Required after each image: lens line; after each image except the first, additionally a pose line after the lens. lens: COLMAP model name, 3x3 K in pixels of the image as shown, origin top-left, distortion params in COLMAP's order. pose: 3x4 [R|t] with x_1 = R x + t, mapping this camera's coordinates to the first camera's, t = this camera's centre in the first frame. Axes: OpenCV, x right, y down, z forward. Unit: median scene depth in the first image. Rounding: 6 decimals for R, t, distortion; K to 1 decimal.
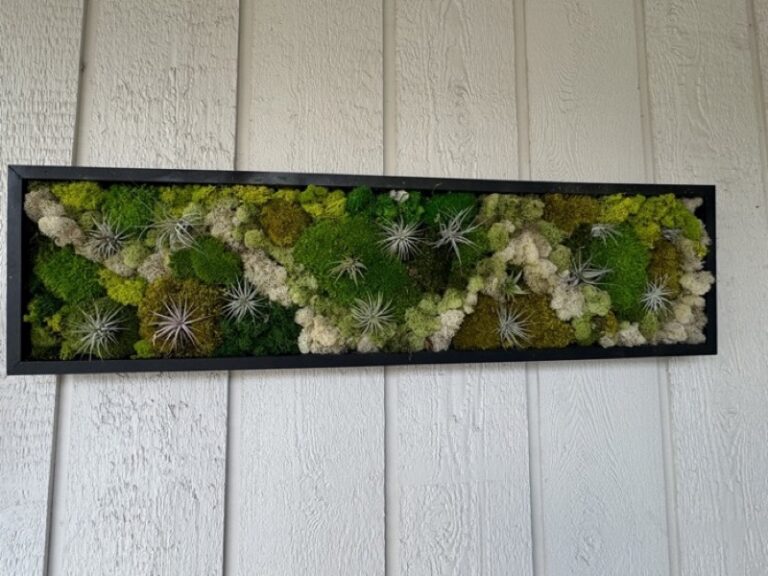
lens RADIAL K [[386.6, 0, 369.3], [0, 386.6, 284.0], [0, 0, 1]] dist [-0.004035, 0.000112]
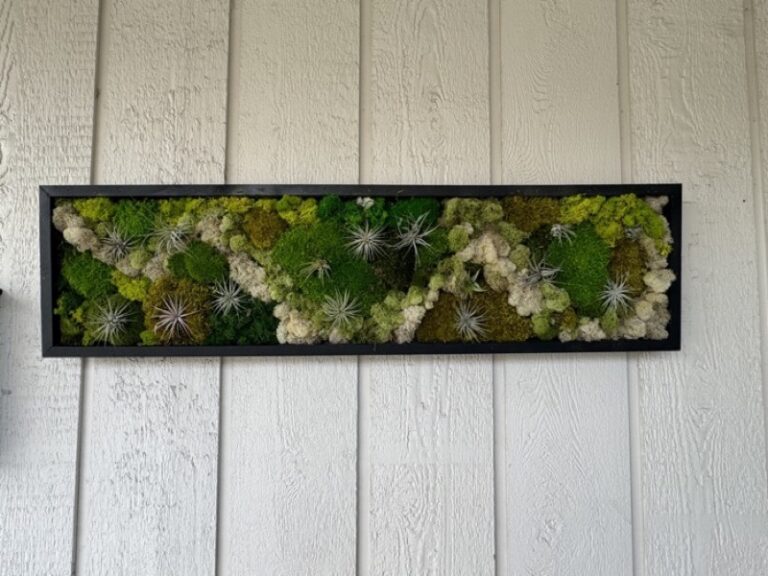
lens RADIAL K [[421.9, 0, 366.5], [0, 421.9, 282.5], [0, 0, 1]] dist [-0.005144, 0.000867]
pose [[0.994813, -0.000682, -0.101720, 0.188573], [0.003299, 0.999668, 0.025562, -0.027976], [0.101669, -0.025765, 0.994485, -0.188074]]
